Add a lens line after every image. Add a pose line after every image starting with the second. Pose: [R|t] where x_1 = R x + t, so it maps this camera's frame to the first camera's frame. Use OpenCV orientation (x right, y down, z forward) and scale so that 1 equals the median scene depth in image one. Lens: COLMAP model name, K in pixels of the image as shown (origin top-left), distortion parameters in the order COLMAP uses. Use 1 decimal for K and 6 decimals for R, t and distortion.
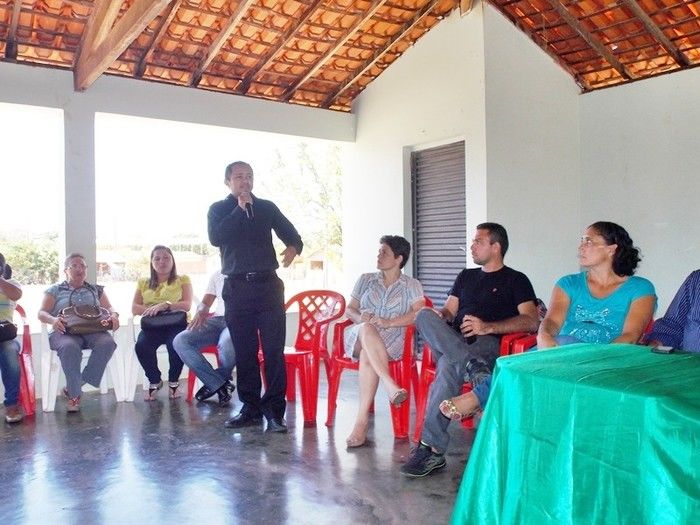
lens RADIAL K [[581.1, 0, 350.2], [0, 581.1, 248.3], [0, 0, 1]] dist [-0.057814, 0.014164]
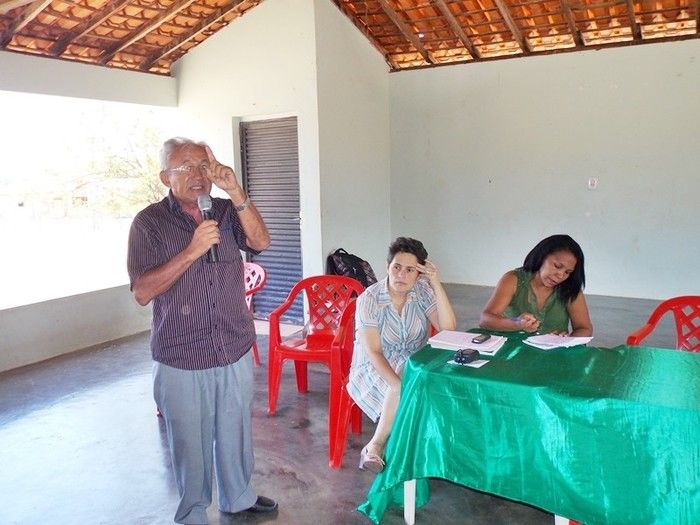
lens RADIAL K [[581.1, 0, 350.2], [0, 581.1, 248.3], [0, 0, 1]] dist [-0.057814, 0.014164]
pose [[0.923689, -0.062493, 0.378012, -0.131007], [0.015113, 0.991784, 0.127032, -0.080281], [-0.382845, -0.111625, 0.917044, -0.048832]]
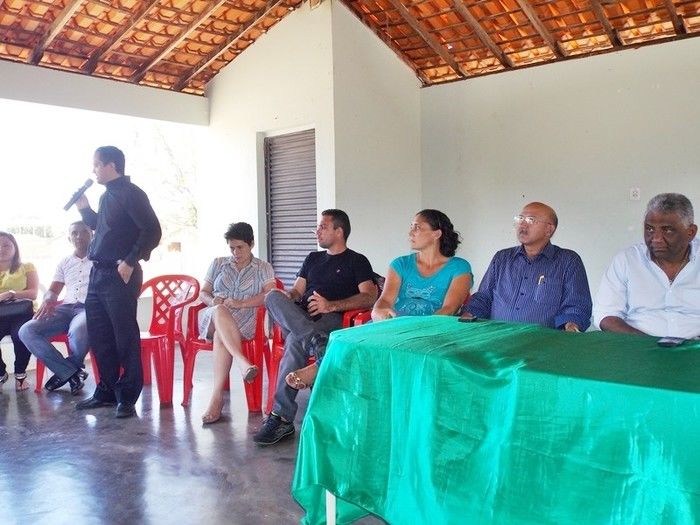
lens RADIAL K [[581.1, 0, 350.2], [0, 581.1, 248.3], [0, 0, 1]] dist [-0.057814, 0.014164]
pose [[0.971717, -0.017005, 0.235537, 0.008568], [0.008772, 0.999315, 0.035958, -0.006501], [-0.235987, -0.032875, 0.971200, -0.044724]]
